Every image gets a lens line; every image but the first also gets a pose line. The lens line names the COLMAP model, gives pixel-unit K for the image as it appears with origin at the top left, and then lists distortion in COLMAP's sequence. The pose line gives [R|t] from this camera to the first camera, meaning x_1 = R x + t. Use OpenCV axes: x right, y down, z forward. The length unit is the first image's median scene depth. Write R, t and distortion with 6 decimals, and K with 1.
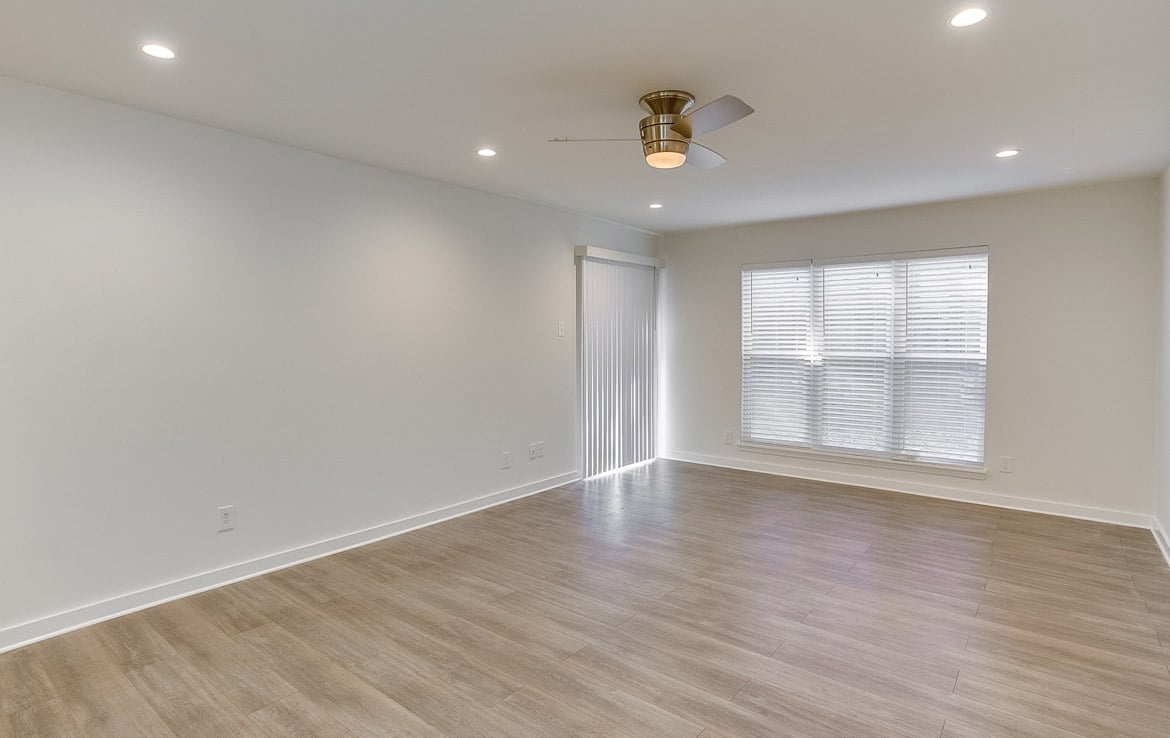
lens RADIAL K [[615.6, 0, 592.4], [0, 615.6, 368.4], [0, 0, 1]] dist [-0.041217, 0.022522]
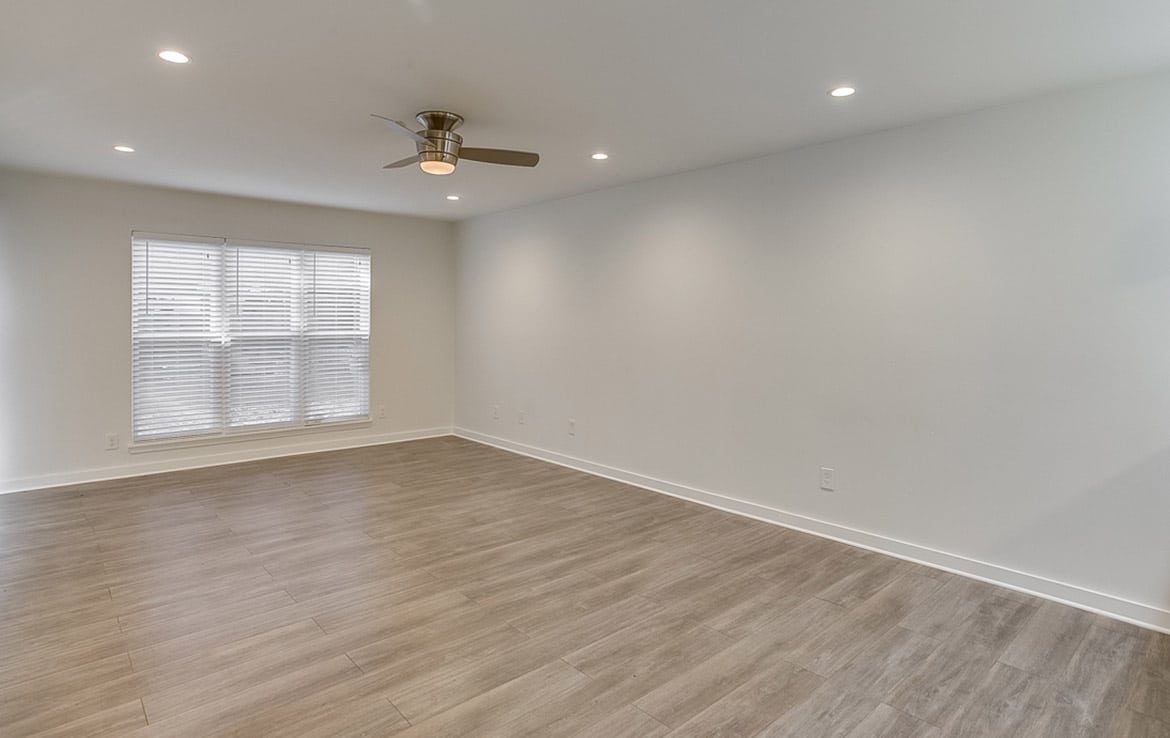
lens RADIAL K [[615.6, 0, 592.4], [0, 615.6, 368.4], [0, 0, 1]] dist [-0.041217, 0.022522]
pose [[0.145846, -0.079204, 0.986132, -0.603352], [0.042439, 0.996373, 0.073750, -0.020337], [-0.988397, 0.031095, 0.148678, 0.327687]]
